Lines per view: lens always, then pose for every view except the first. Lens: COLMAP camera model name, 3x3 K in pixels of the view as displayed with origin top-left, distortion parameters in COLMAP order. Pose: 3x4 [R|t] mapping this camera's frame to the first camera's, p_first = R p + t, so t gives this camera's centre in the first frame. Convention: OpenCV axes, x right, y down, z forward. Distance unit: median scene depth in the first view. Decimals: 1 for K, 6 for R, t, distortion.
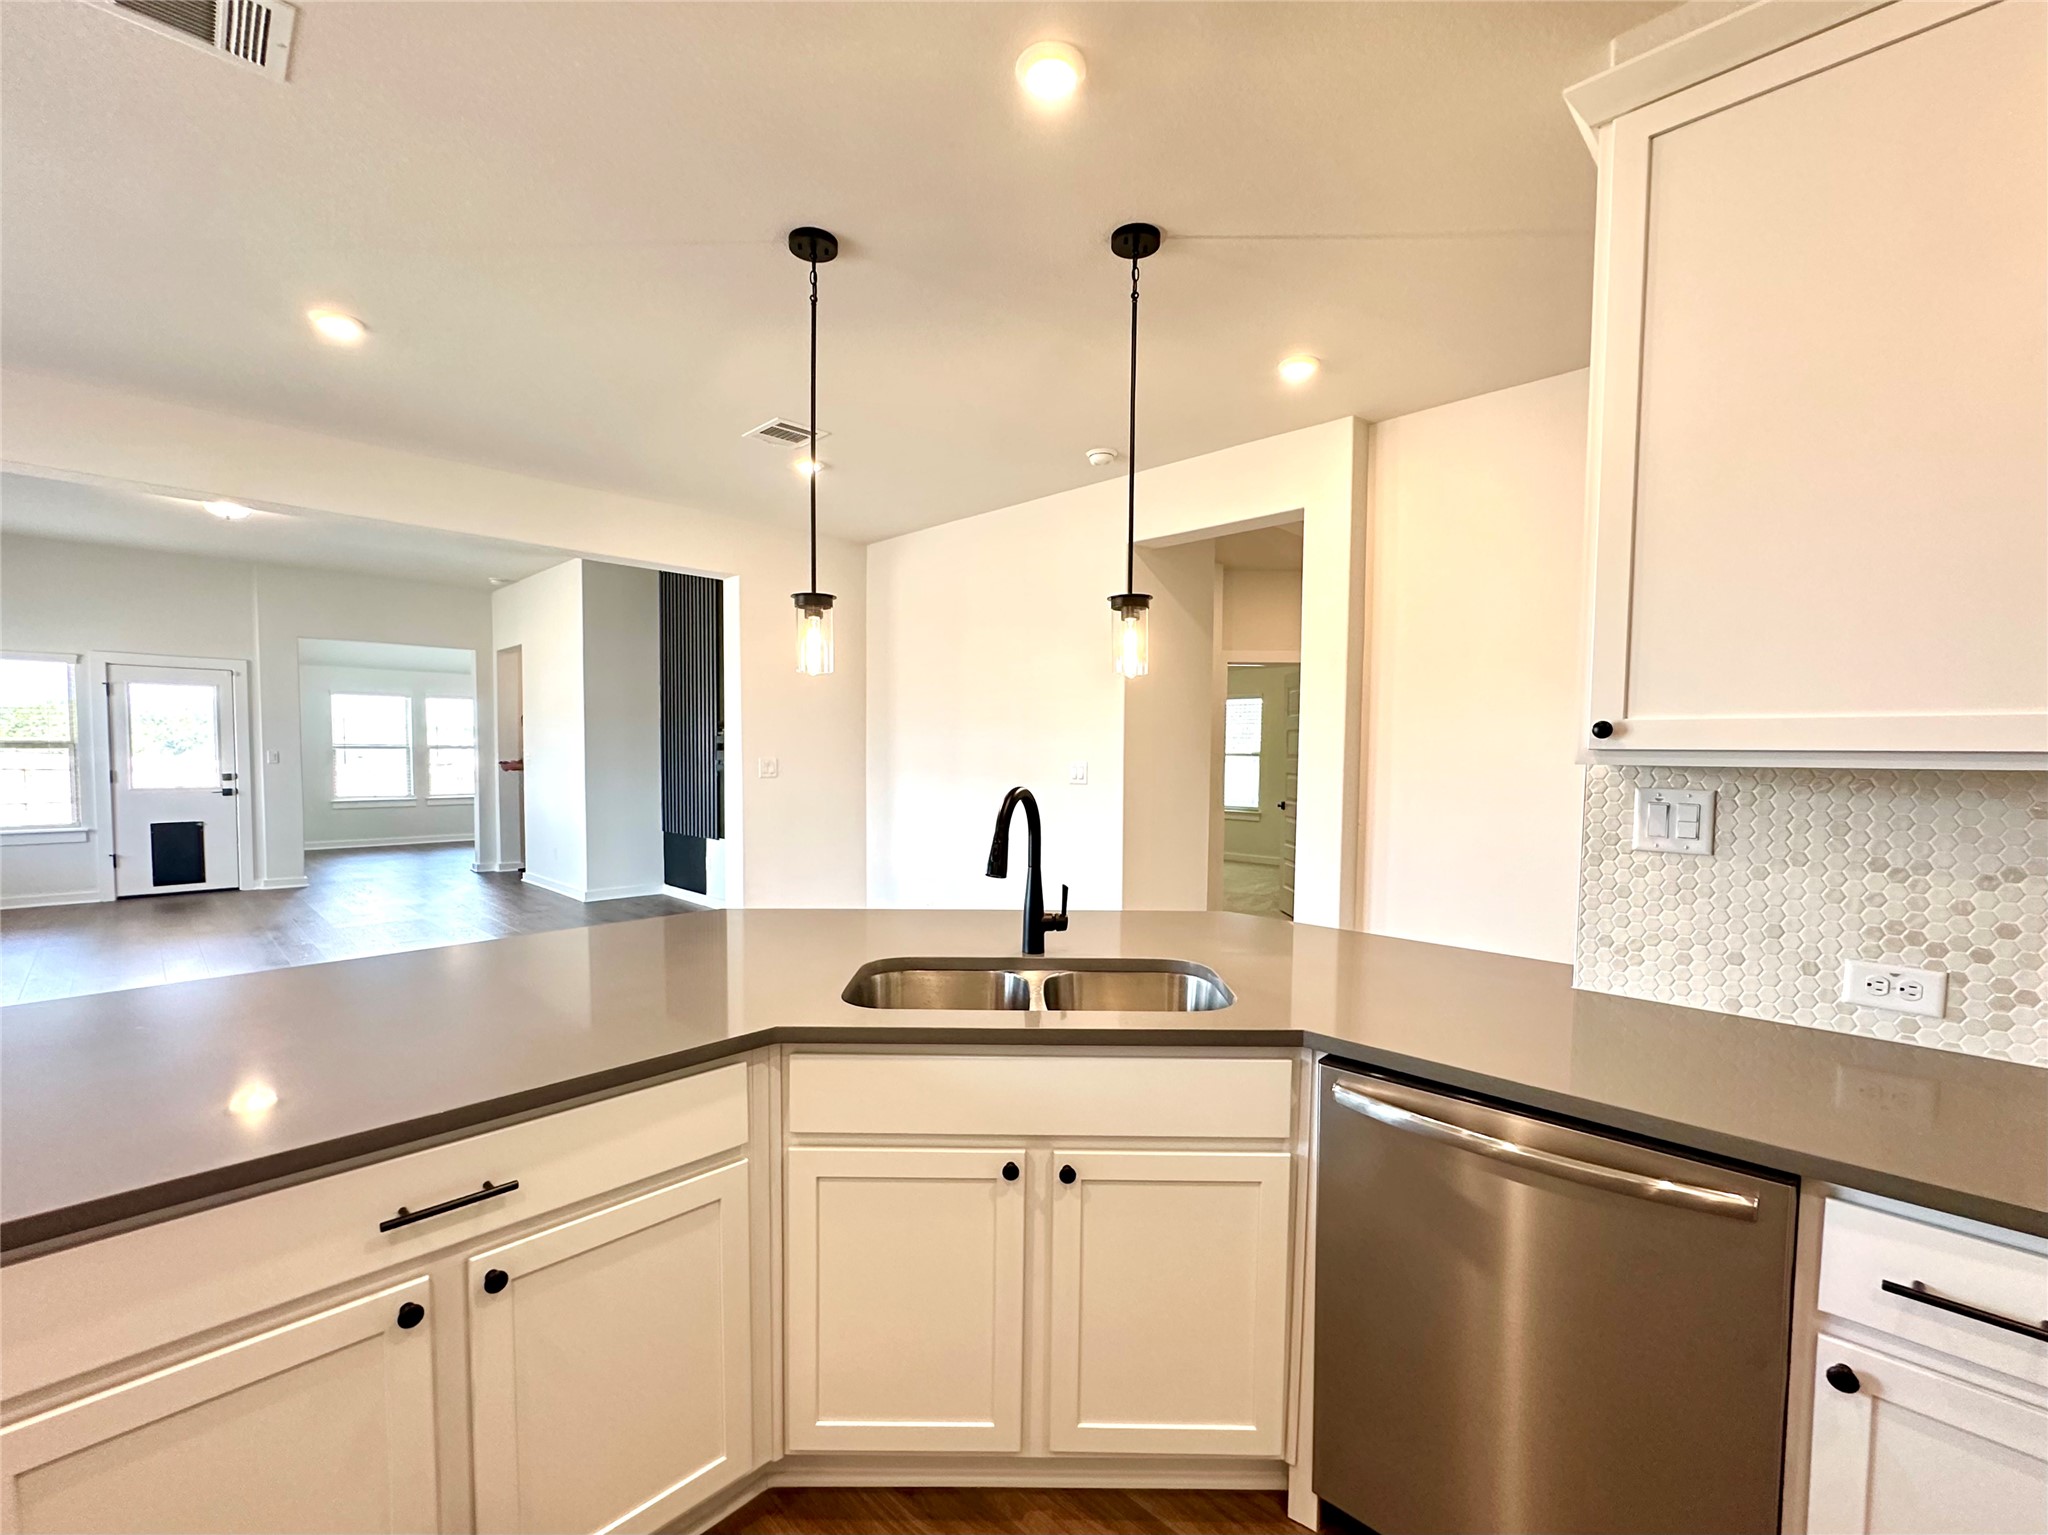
lens RADIAL K [[902.9, 0, 1018.9], [0, 902.9, 795.6], [0, 0, 1]] dist [-0.001538, 0.001058]
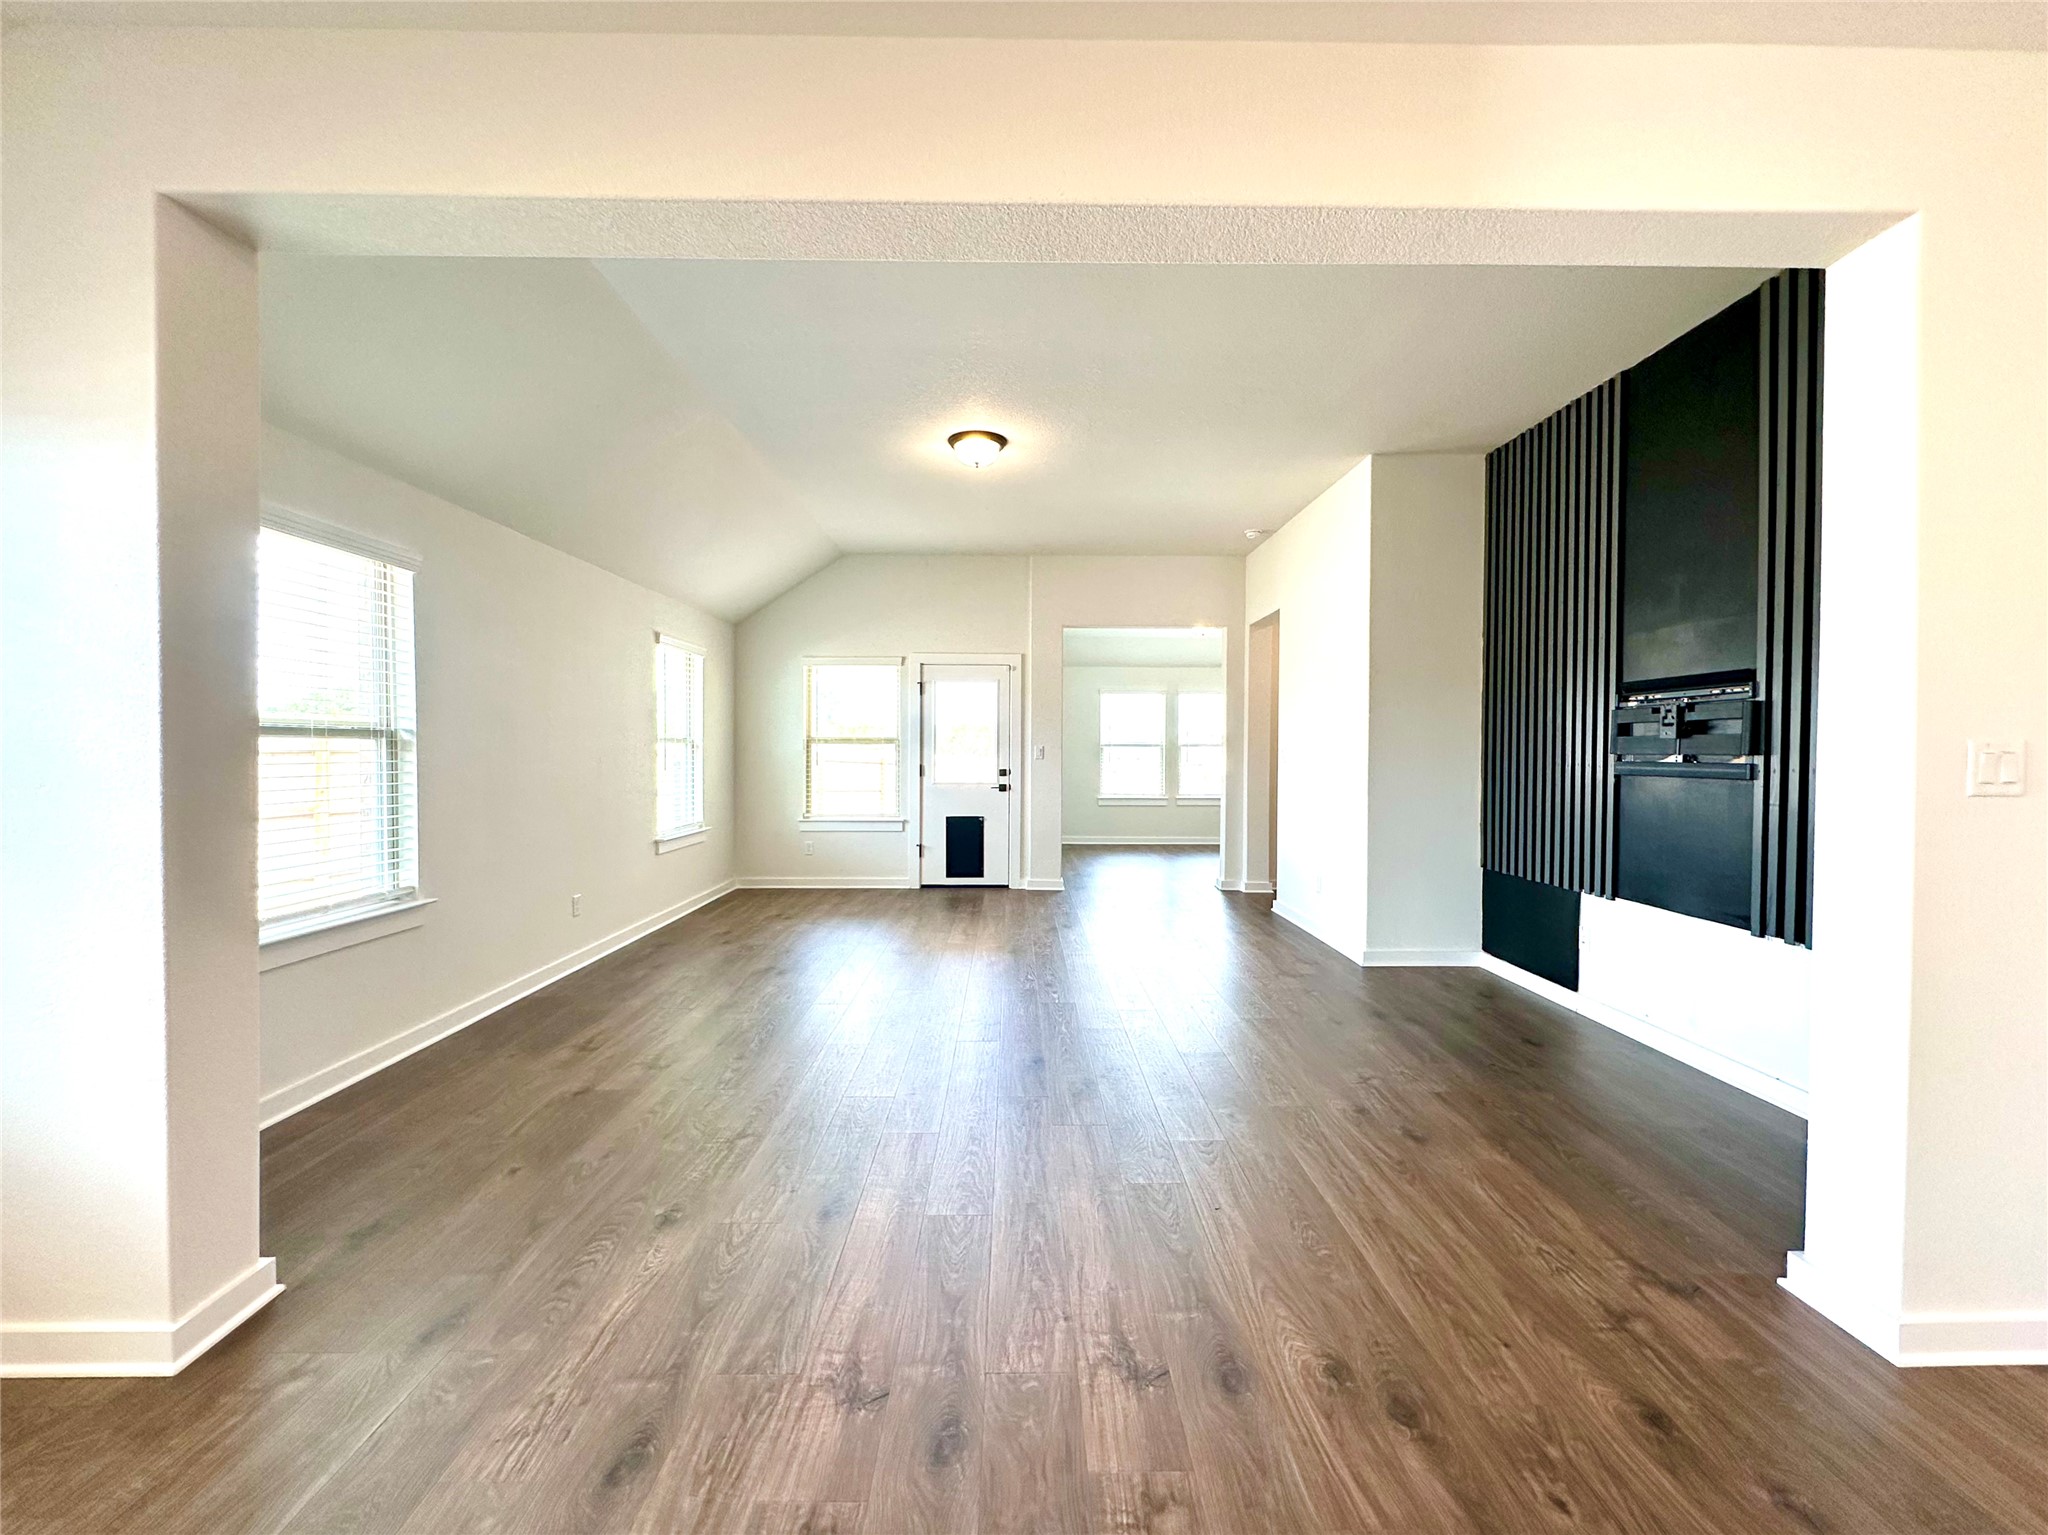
lens RADIAL K [[826.7, 0, 1029.4], [0, 826.7, 761.4], [0, 0, 1]] dist [0.003128, 0.000152]
pose [[0.718287, 0.004678, -0.695731, -0.221936], [-0.034088, 0.999013, -0.028476, -0.007834], [0.694911, 0.044170, 0.717737, 0.363045]]
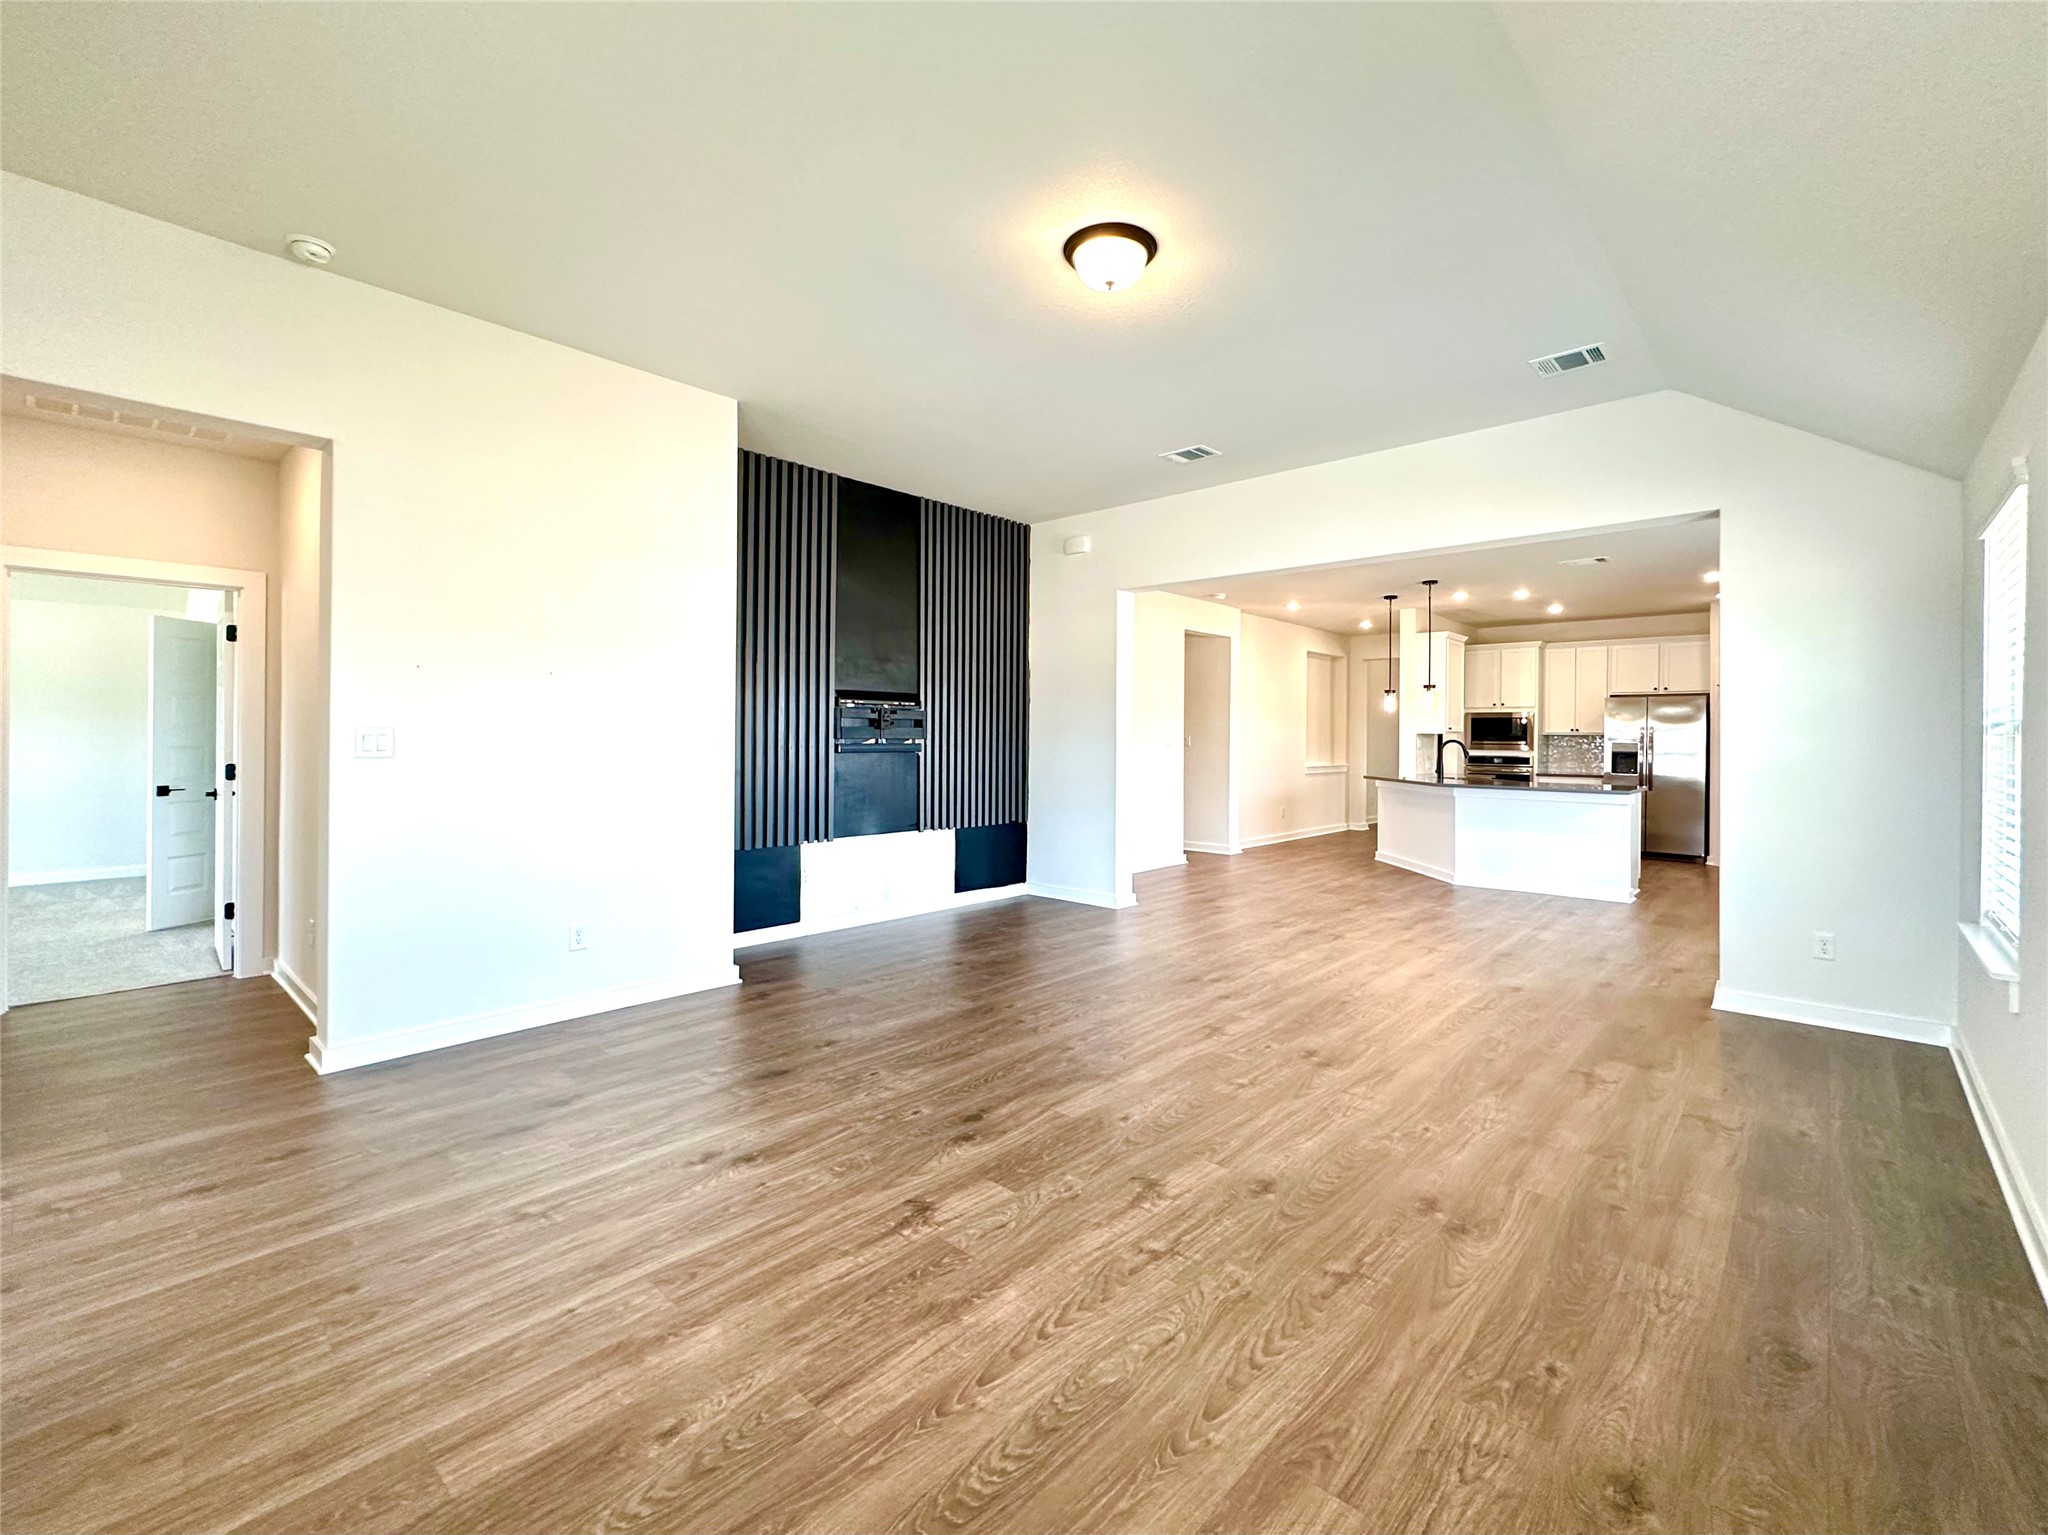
lens RADIAL K [[902.9, 0, 1022.8], [0, 902.9, 748.5], [0, 0, 1]] dist [-0.001538, 0.001058]
pose [[-0.046133, -0.020885, 0.998717, -1.048480], [0.048473, 0.998557, 0.023121, -0.038129], [-0.997759, 0.049477, -0.045054, 0.810666]]
